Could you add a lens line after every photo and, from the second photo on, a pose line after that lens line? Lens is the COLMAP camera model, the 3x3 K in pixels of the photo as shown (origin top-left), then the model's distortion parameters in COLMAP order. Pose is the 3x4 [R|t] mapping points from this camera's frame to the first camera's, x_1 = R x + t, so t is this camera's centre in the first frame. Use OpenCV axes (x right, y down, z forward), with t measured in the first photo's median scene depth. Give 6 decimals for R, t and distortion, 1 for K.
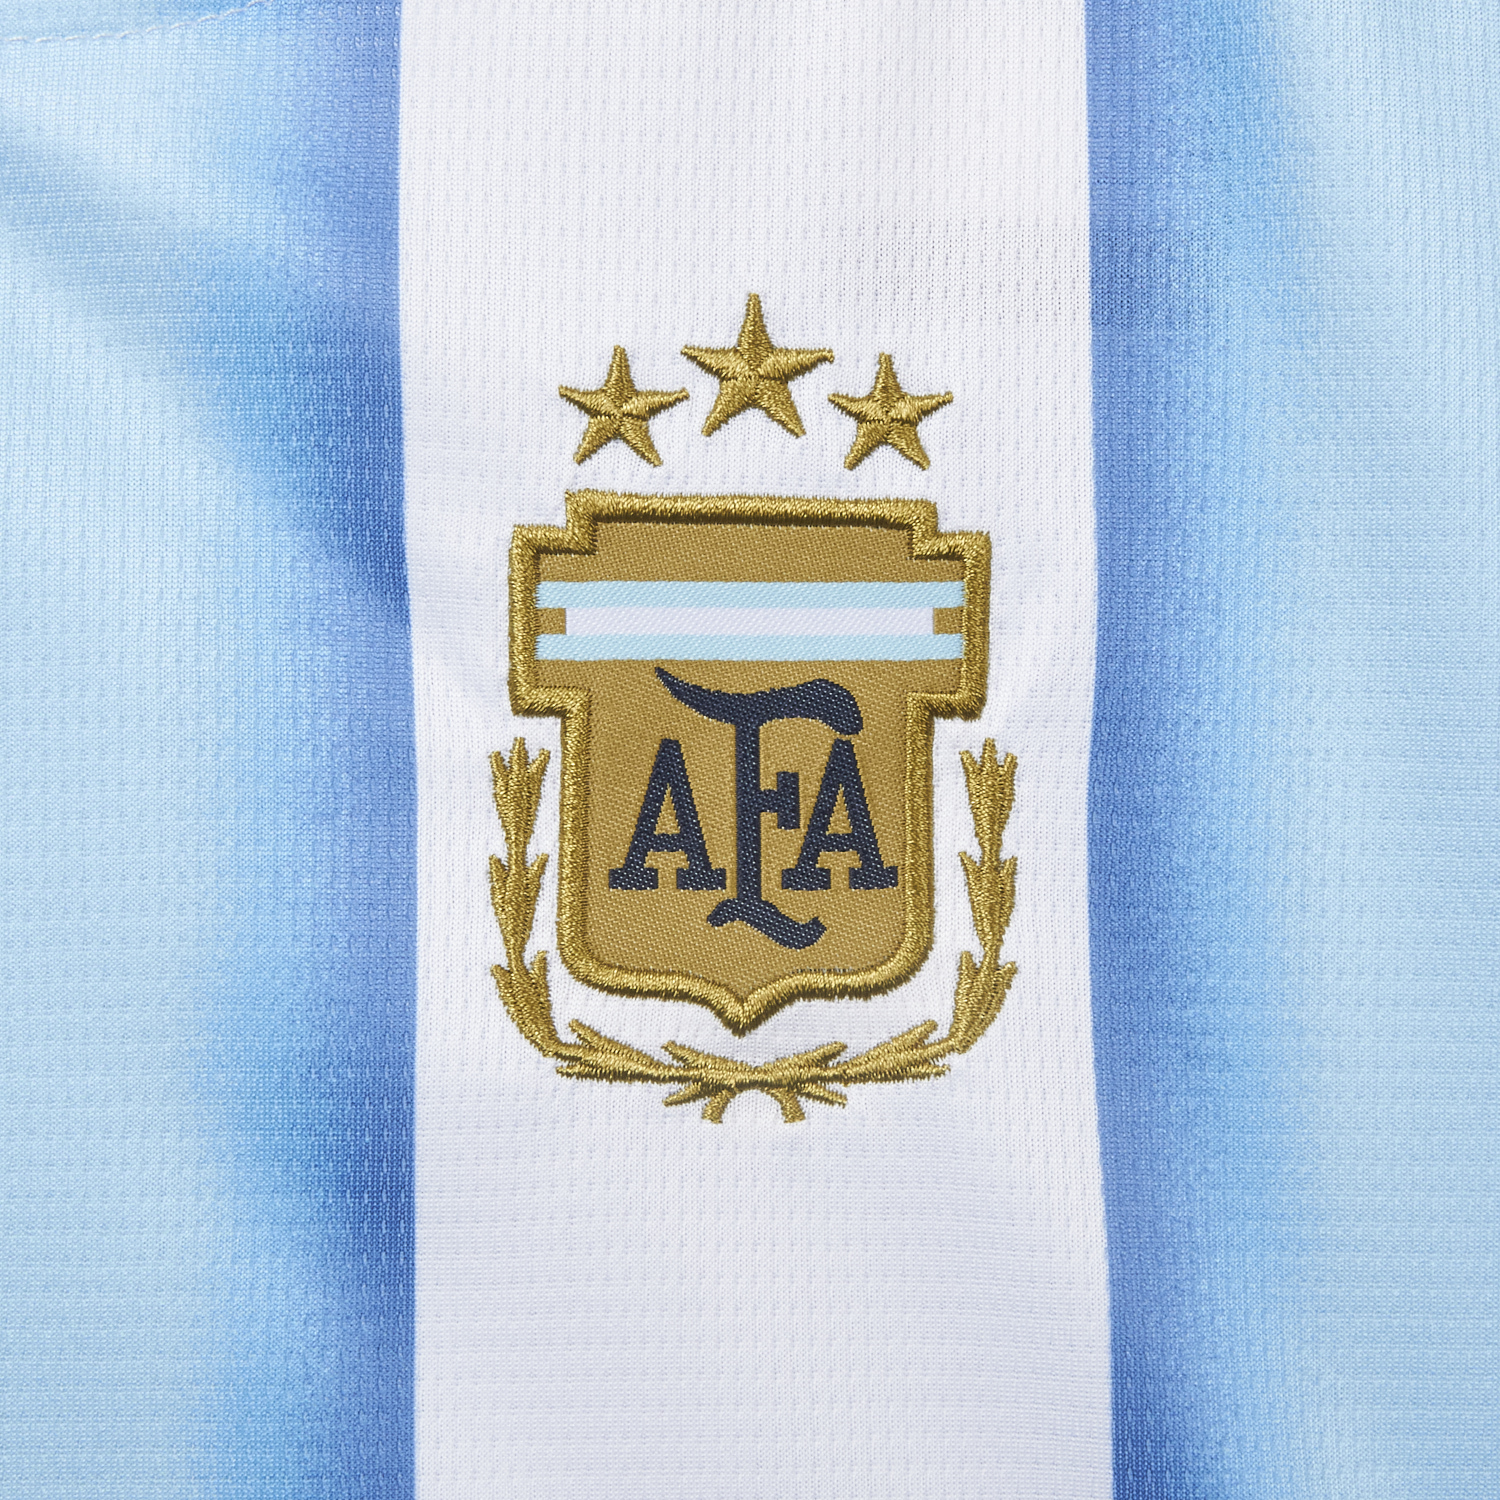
lens RADIAL K [[3583.0, 0, 750.0], [0, 3583.0, 747.6], [0, 0, 1]] dist [-0.097312, 0.000000]
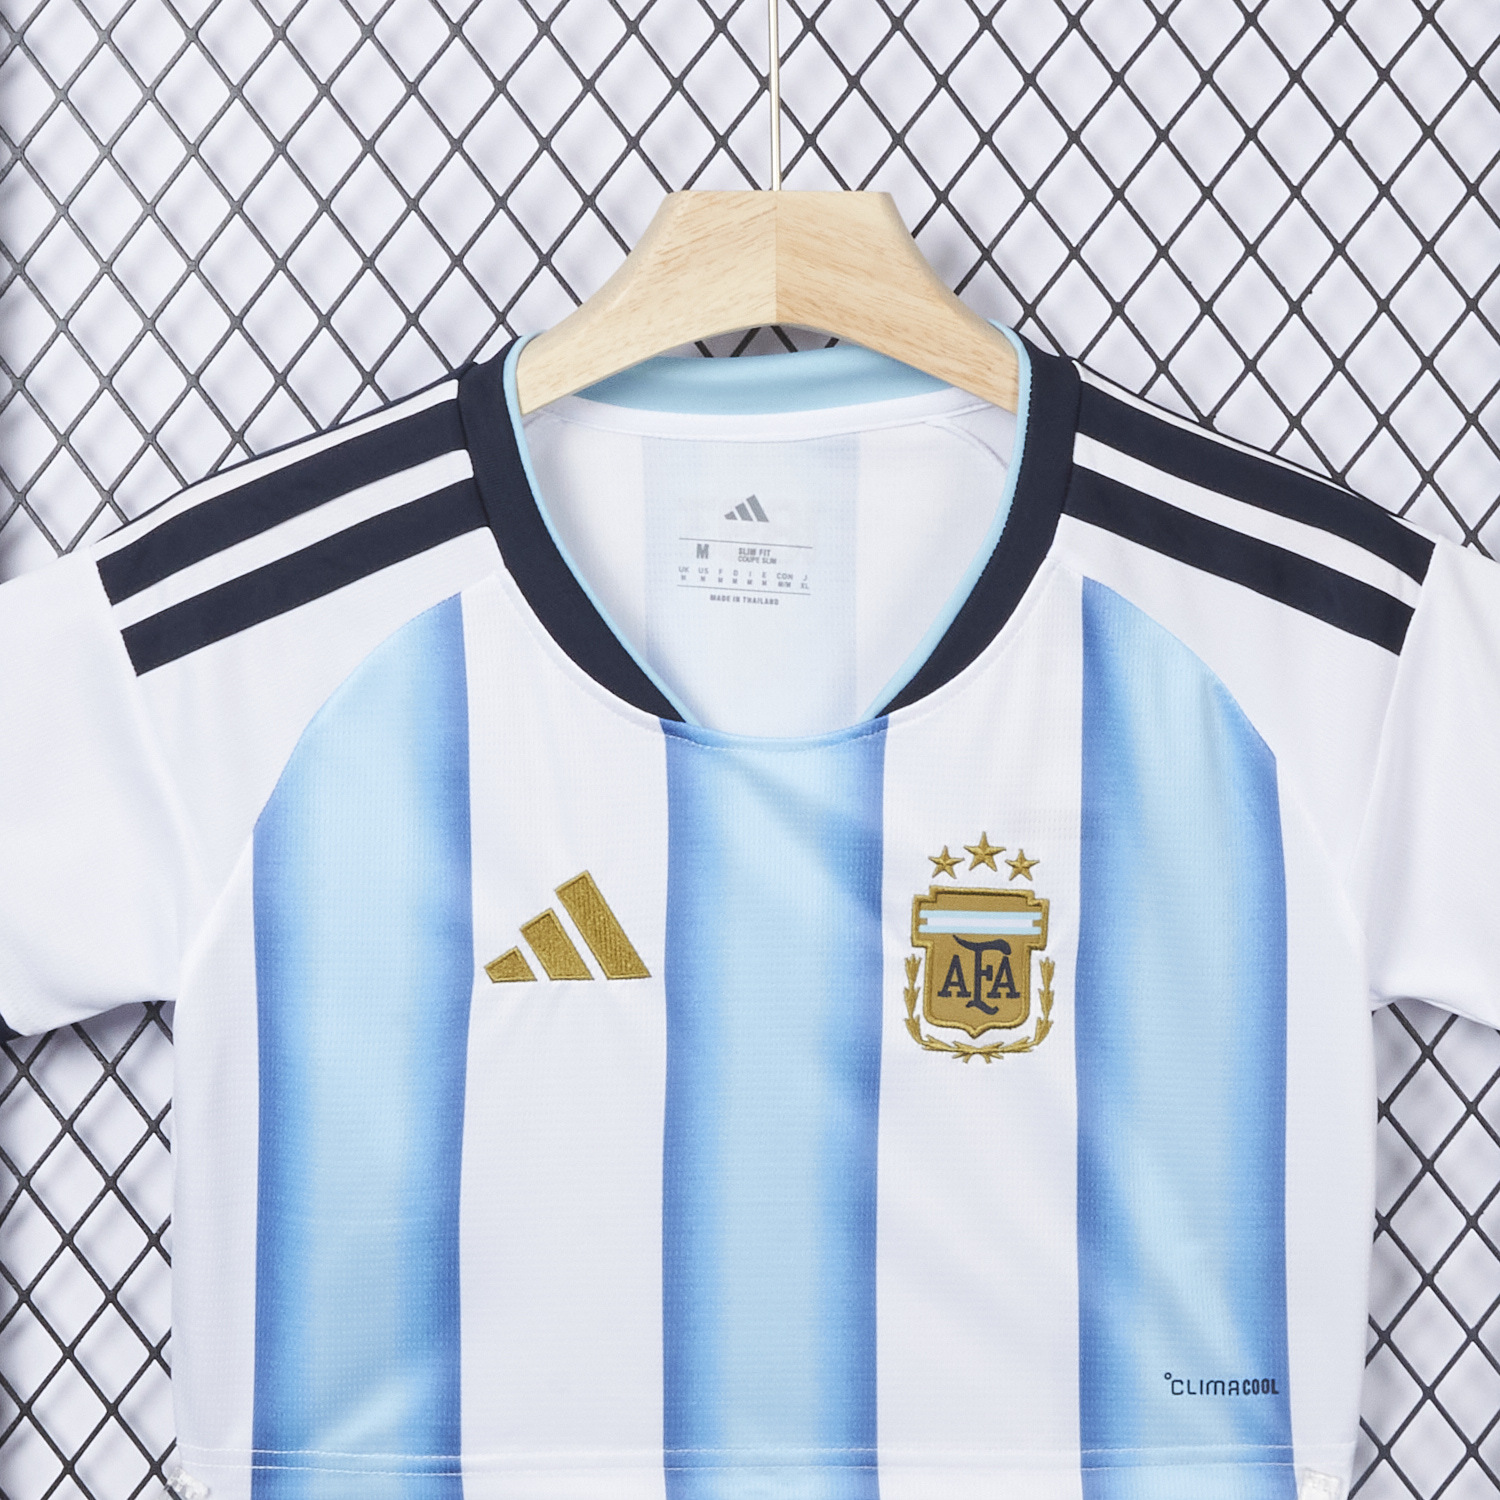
lens RADIAL K [[3583.0, 0, 751.1], [0, 3583.0, 749.2], [0, 0, 1]] dist [-0.097312, 0.000000]
pose [[0.999761, 0.021837, -0.000687, -0.225221], [-0.021690, 0.995816, 0.088769, -0.509841], [0.002623, -0.088733, 0.996052, -2.472228]]
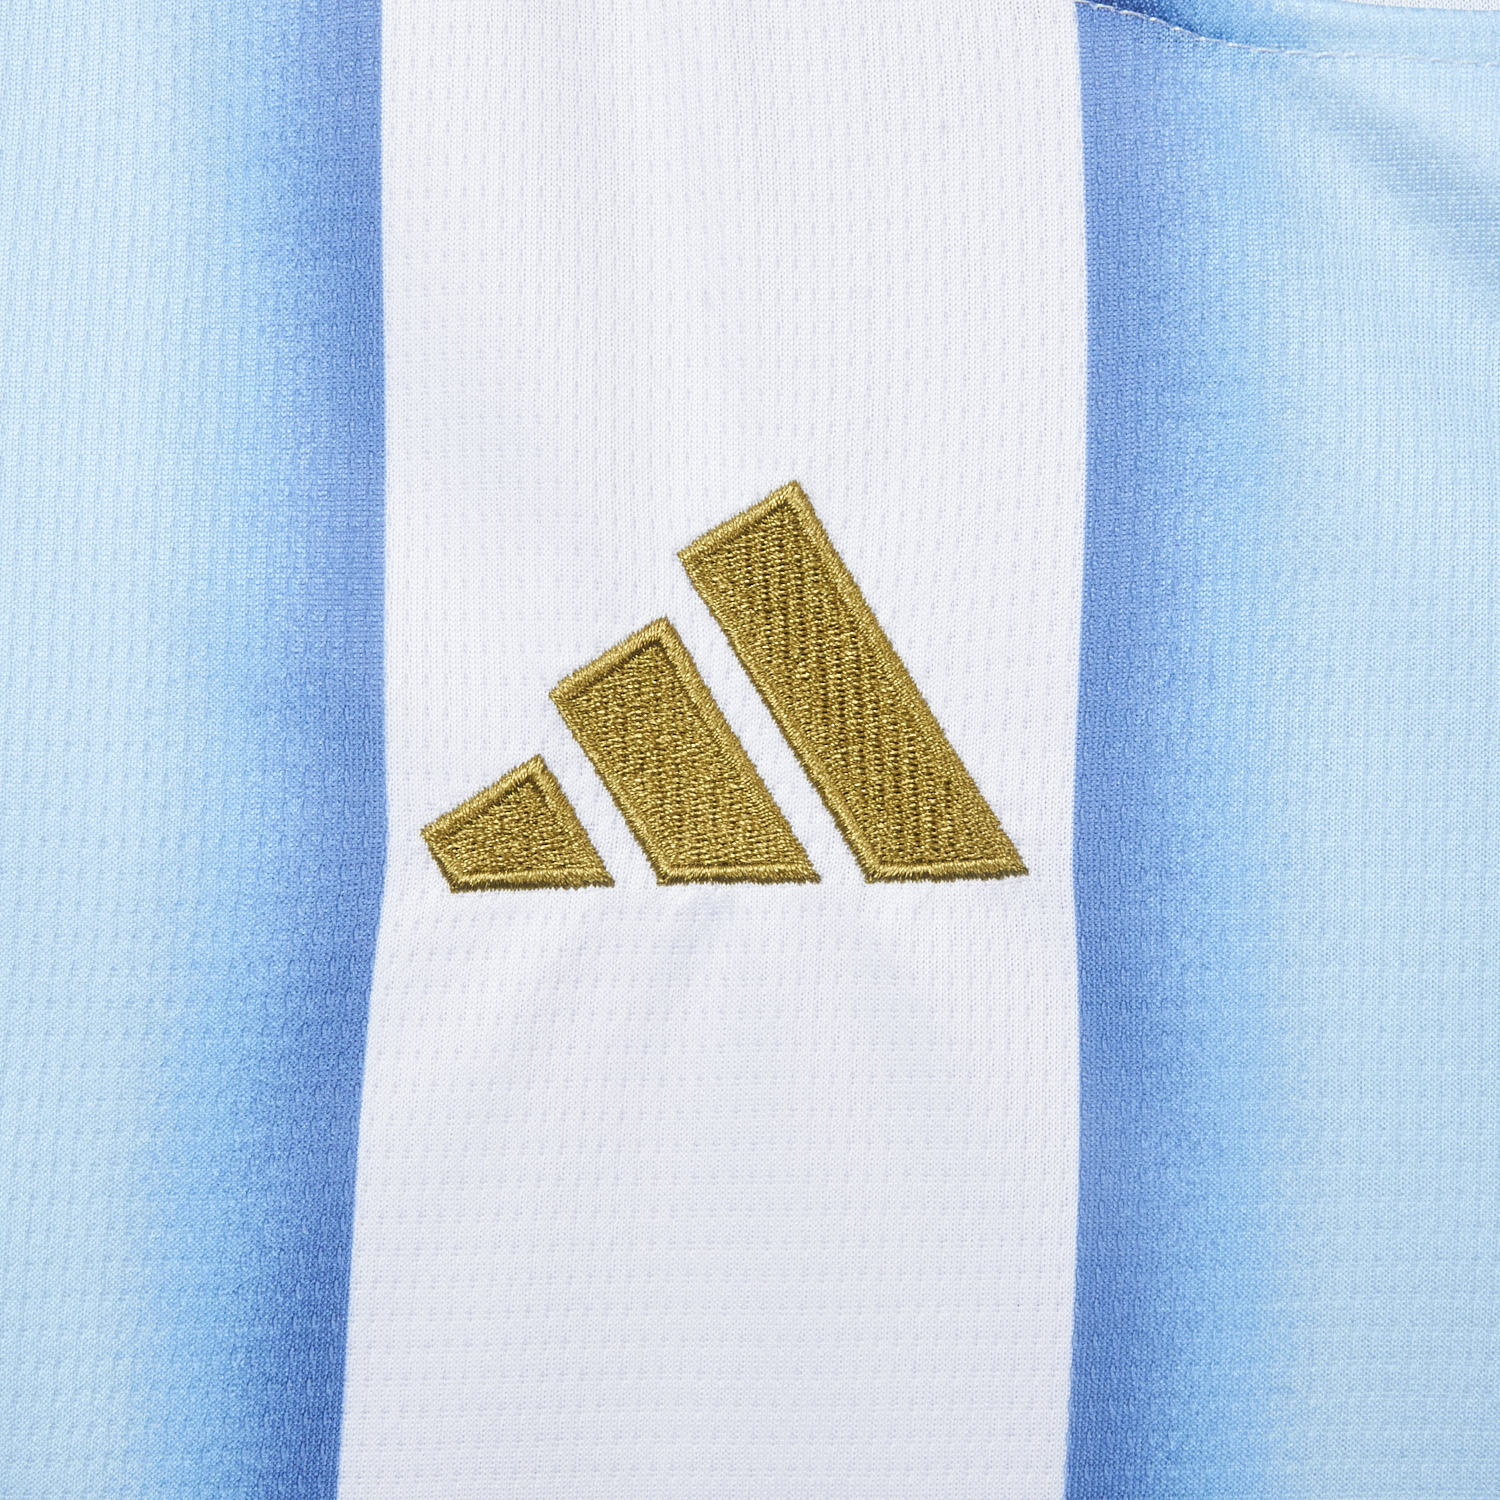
lens RADIAL K [[3583.0, 0, 751.2], [0, 3583.0, 750.8], [0, 0, 1]] dist [-0.097312, 0.000000]
pose [[0.998283, 0.024396, -0.053247, -0.343625], [-0.026477, 0.998899, -0.038735, 0.031294], [0.052243, 0.040078, 0.997830, 0.026216]]
